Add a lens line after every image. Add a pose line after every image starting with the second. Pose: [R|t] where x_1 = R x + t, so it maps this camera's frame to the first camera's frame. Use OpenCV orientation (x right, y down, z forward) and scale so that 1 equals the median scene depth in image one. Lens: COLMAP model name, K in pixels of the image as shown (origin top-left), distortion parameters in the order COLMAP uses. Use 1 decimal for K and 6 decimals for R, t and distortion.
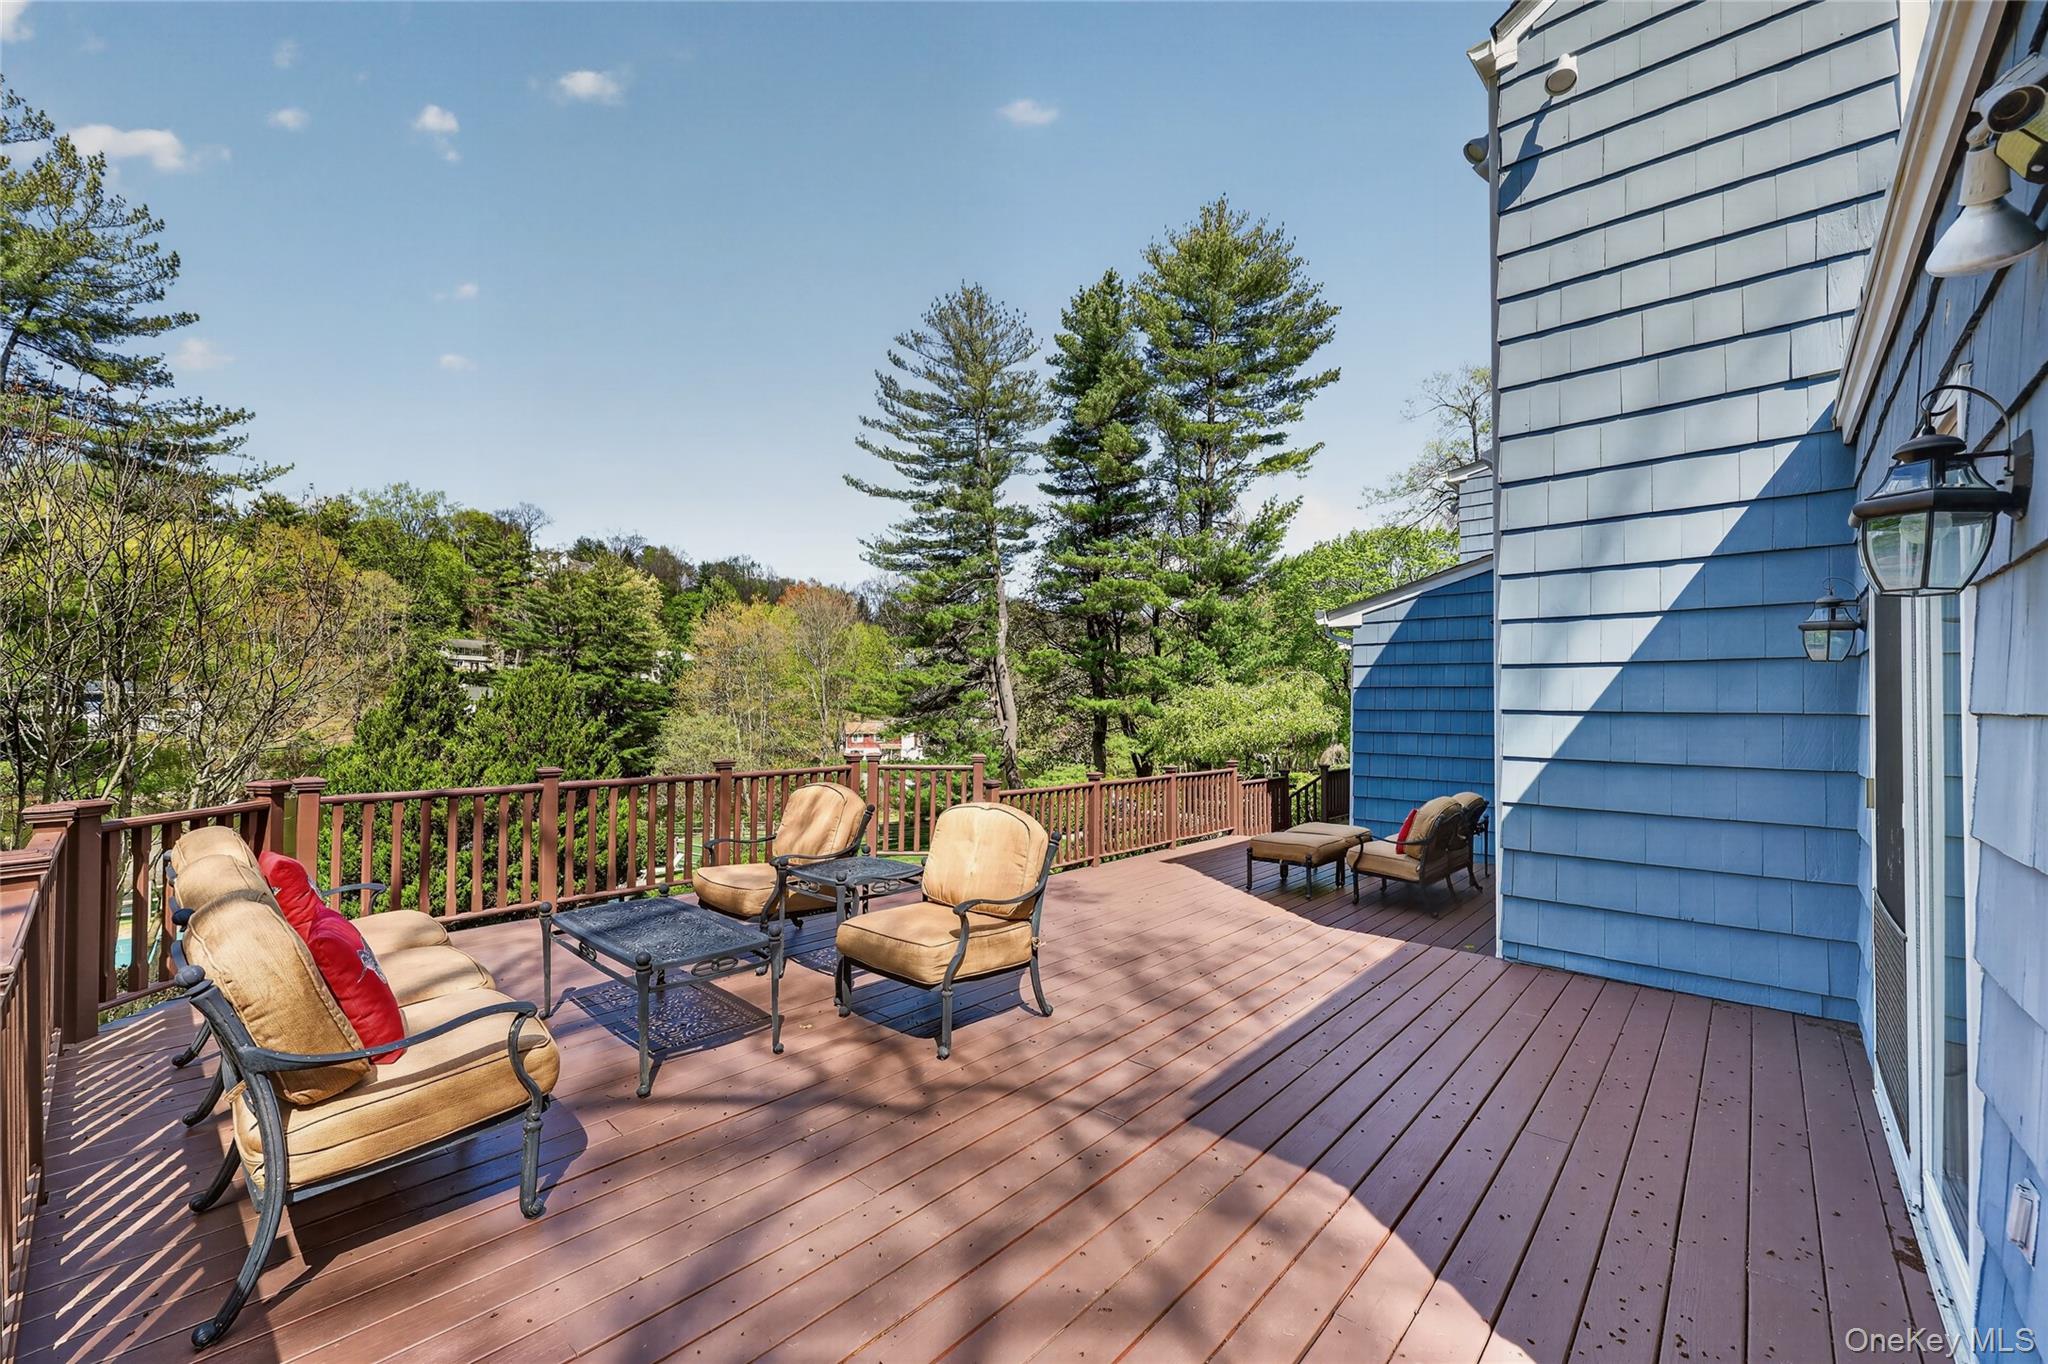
lens RADIAL K [[825.4, 0, 1026.0], [0, 825.4, 699.6], [0, 0, 1]] dist [-0.000572, -0.000270]
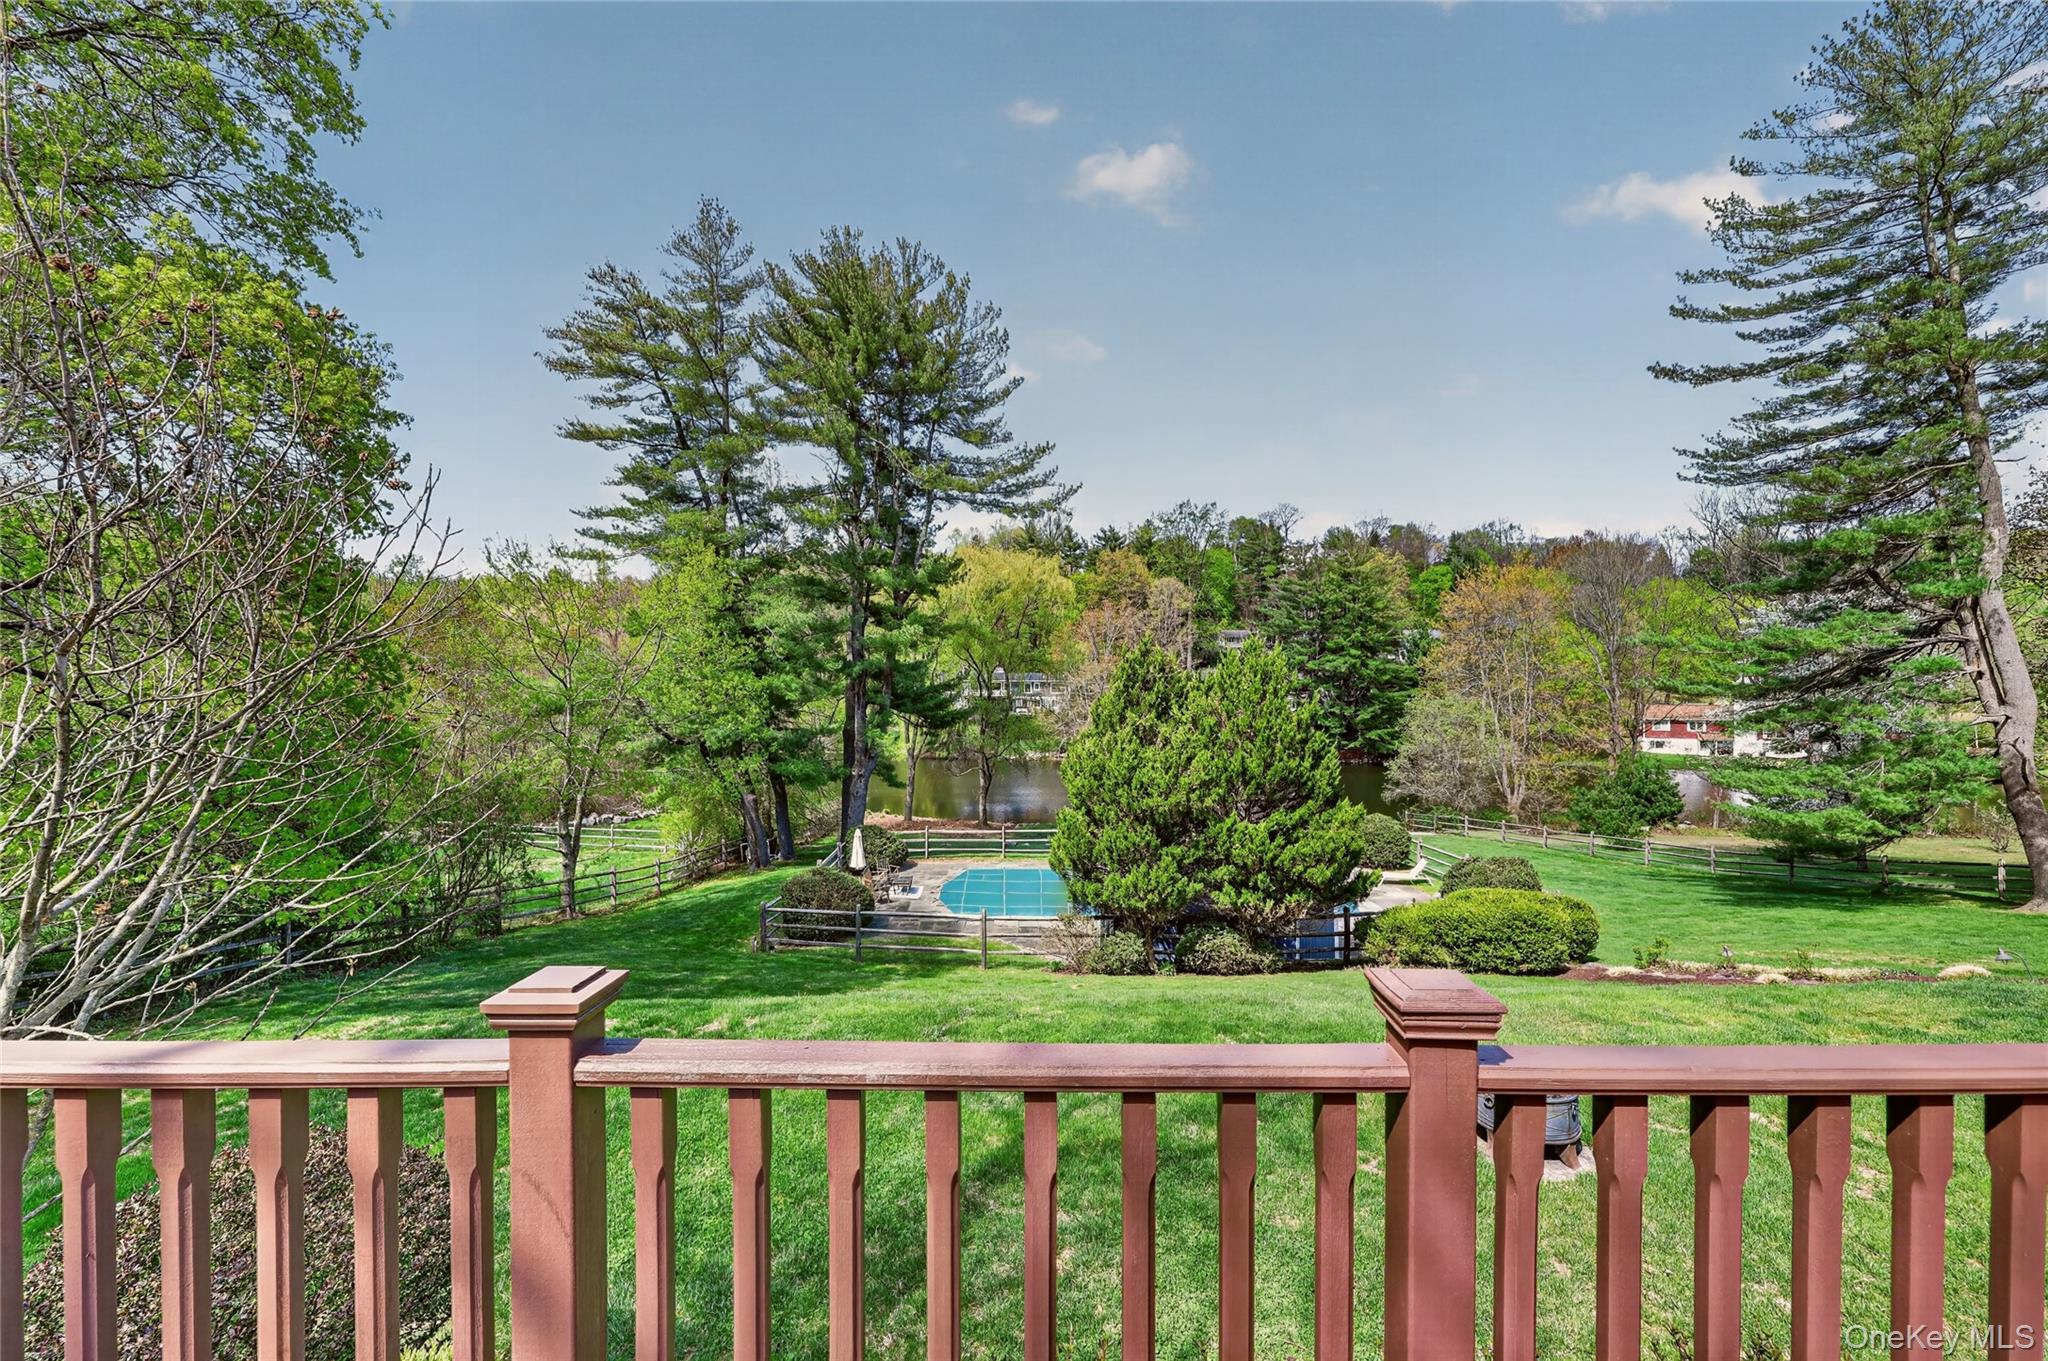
lens RADIAL K [[825.4, 0, 1030.2], [0, 825.4, 692.0], [0, 0, 1]] dist [-0.000572, -0.000270]
pose [[0.661059, -0.004990, -0.750318, -0.037854], [0.015345, 0.999859, 0.006870, 0.001163], [0.750177, -0.016055, 0.661042, 0.107353]]
